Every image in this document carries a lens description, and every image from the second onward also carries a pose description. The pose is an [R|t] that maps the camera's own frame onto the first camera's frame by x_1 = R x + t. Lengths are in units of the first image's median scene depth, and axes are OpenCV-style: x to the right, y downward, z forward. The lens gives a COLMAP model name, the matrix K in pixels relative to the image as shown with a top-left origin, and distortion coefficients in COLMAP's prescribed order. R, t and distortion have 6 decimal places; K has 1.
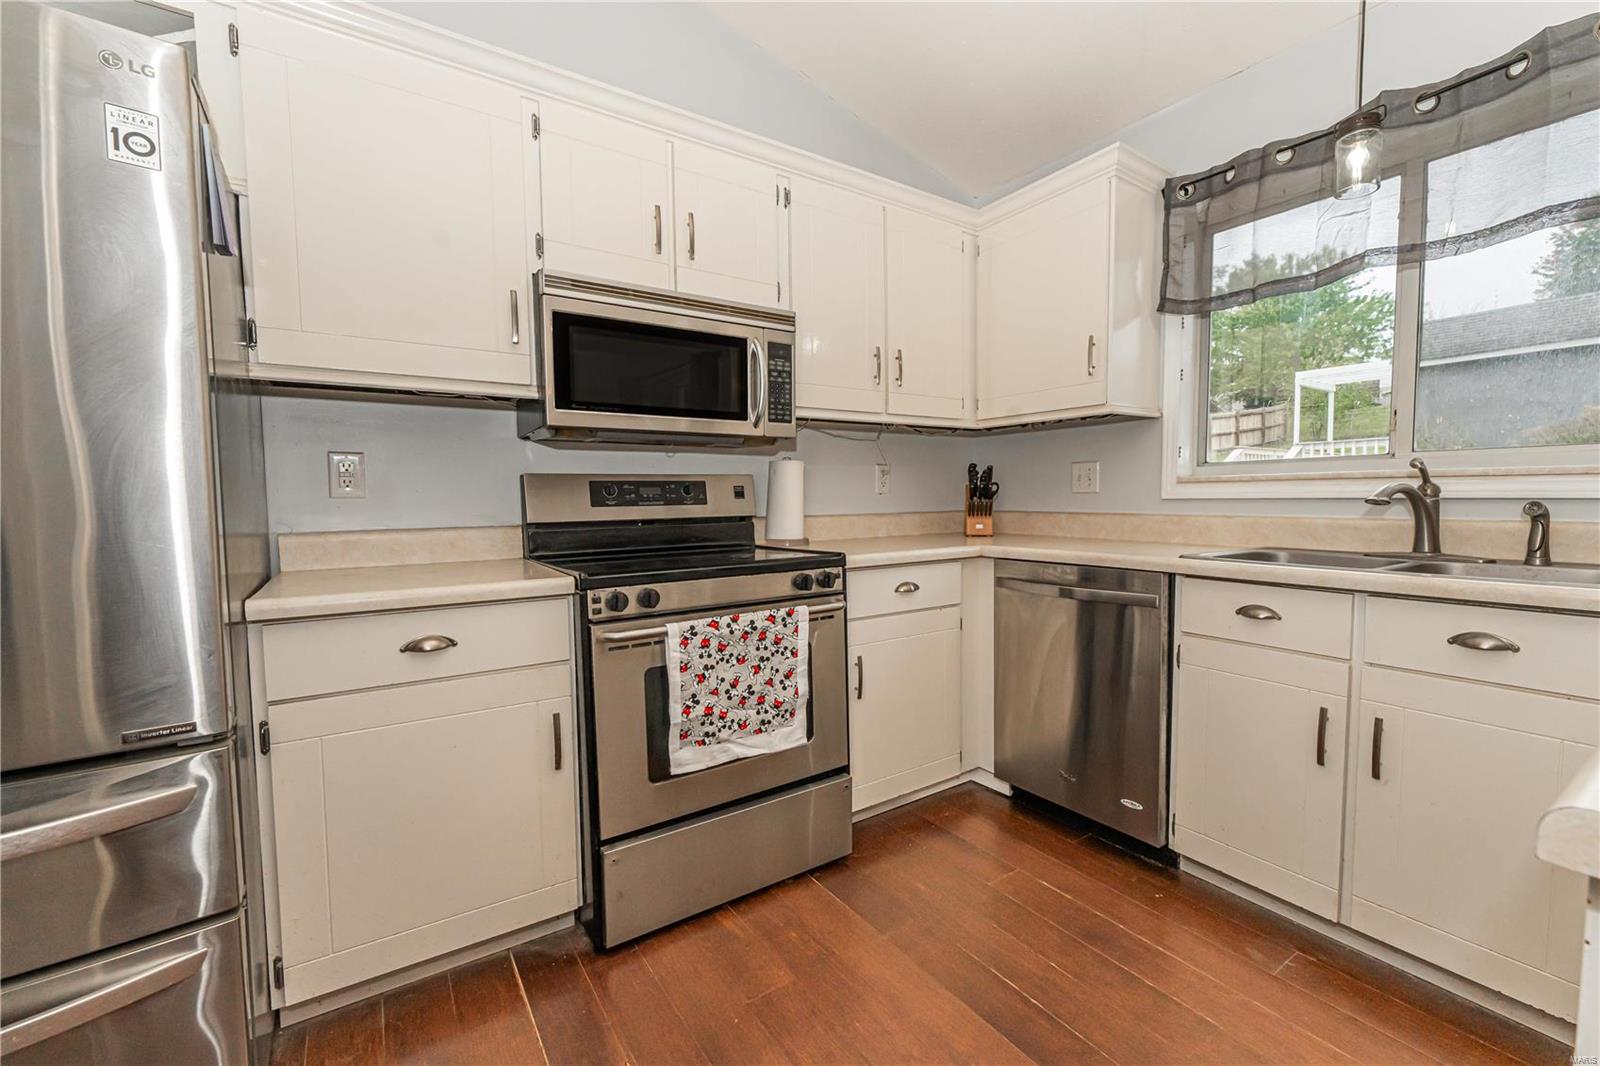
lens RADIAL K [[668.9, 0, 825.1], [0, 668.9, 535.8], [0, 0, 1]] dist [0.000833, 0.000134]
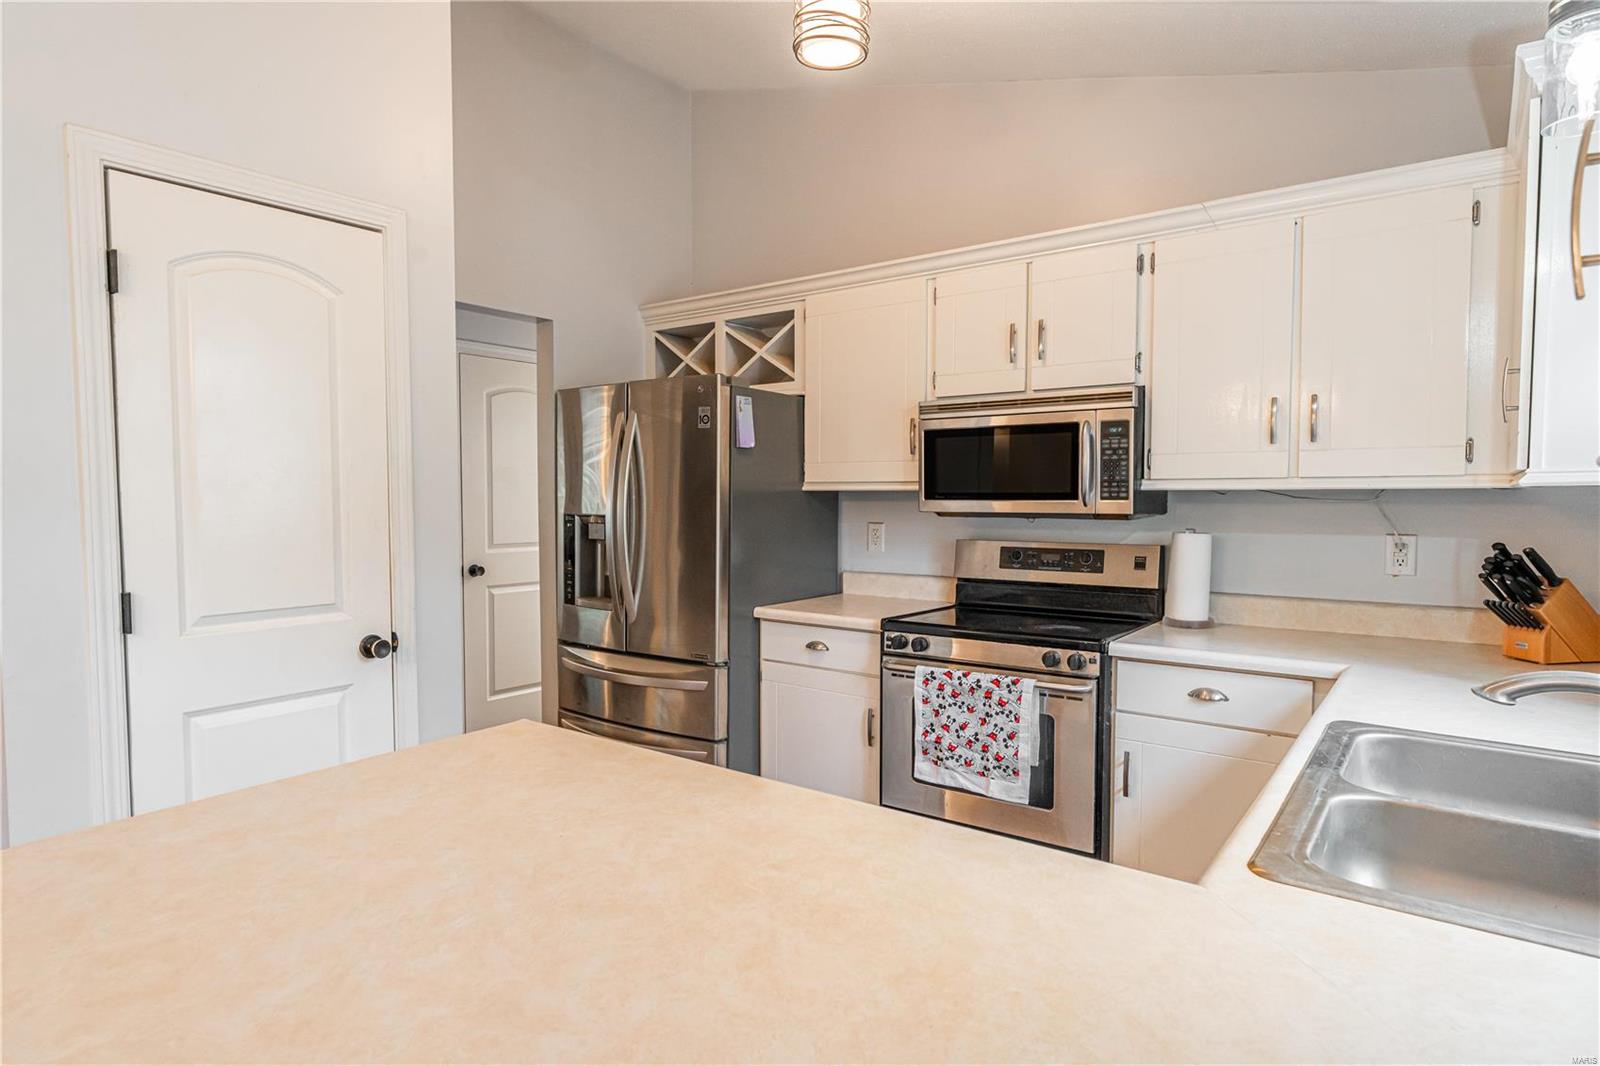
lens RADIAL K [[871.1, 0, 800.0], [0, 871.1, 533.0], [0, 0, 1]] dist [0.005025, 0.000585]
pose [[0.322259, 0.051787, -0.945234, 1.210907], [-0.061064, 0.997560, 0.033835, -0.163102], [0.944680, 0.046816, 0.324635, 0.171607]]
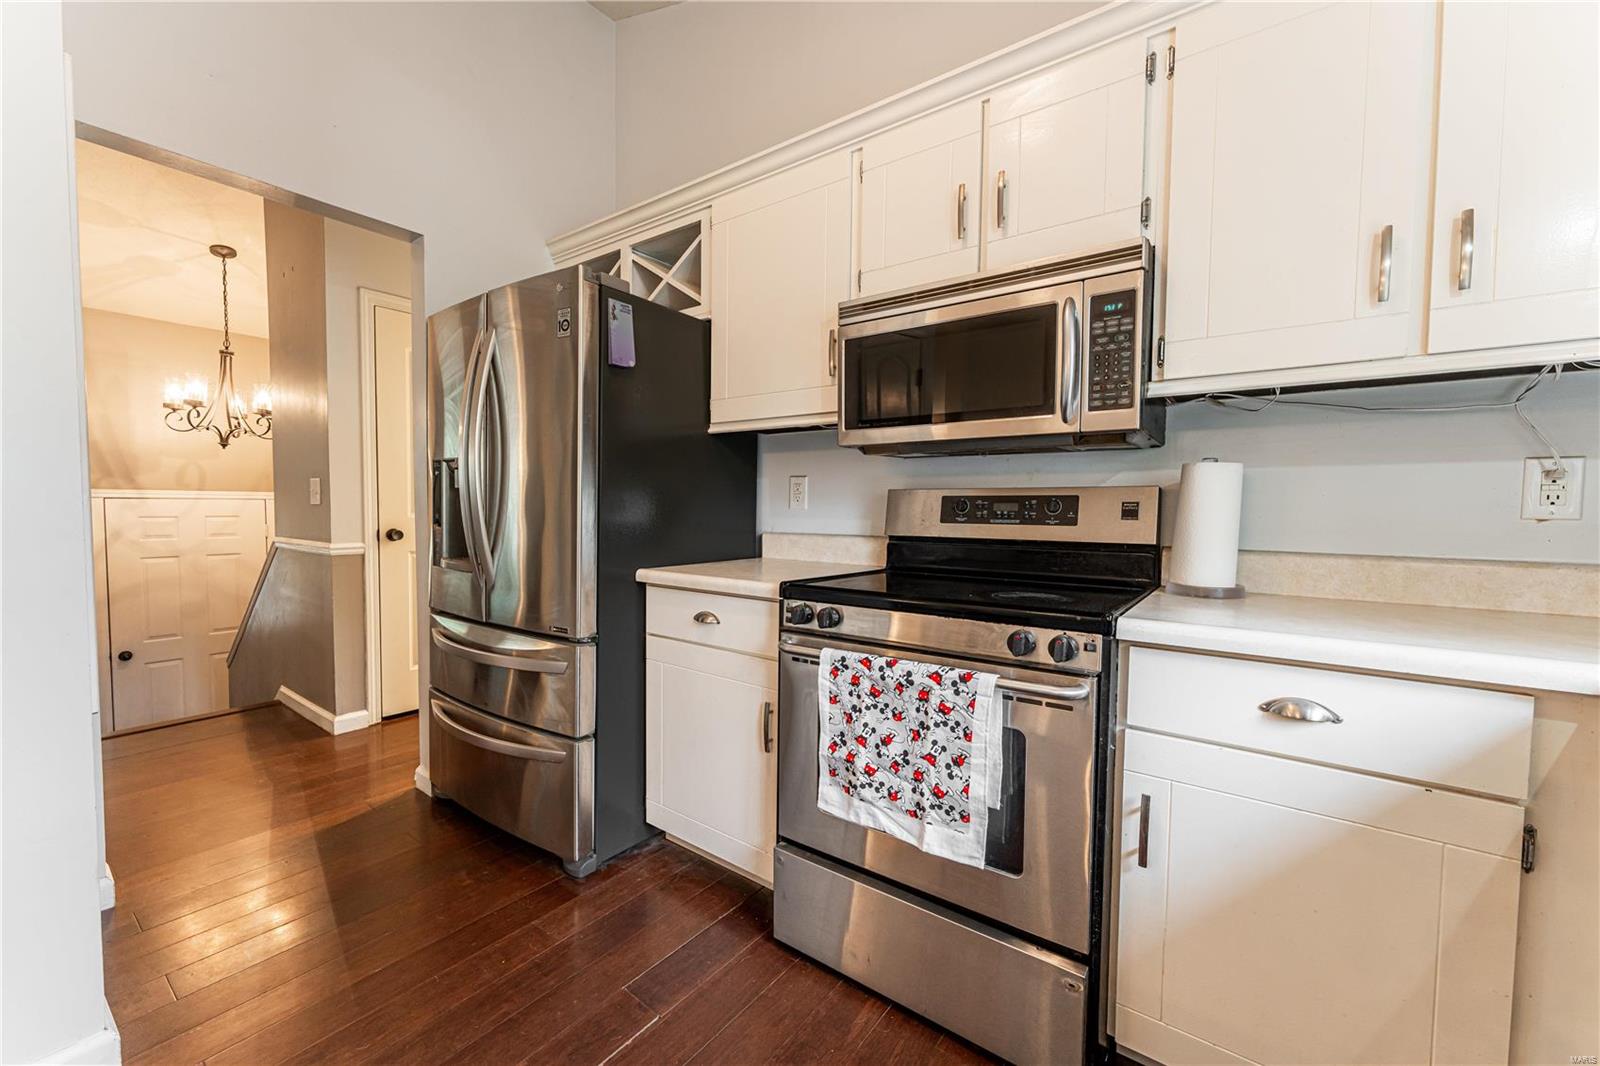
lens RADIAL K [[628.4, 0, 794.4], [0, 628.4, 531.6], [0, 0, 1]] dist [0.001186, 0.000264]
pose [[0.324414, 0.052910, -0.944434, 0.527552], [-0.070369, 0.997018, 0.031684, -0.052278], [0.943294, 0.056180, 0.327170, 0.595758]]
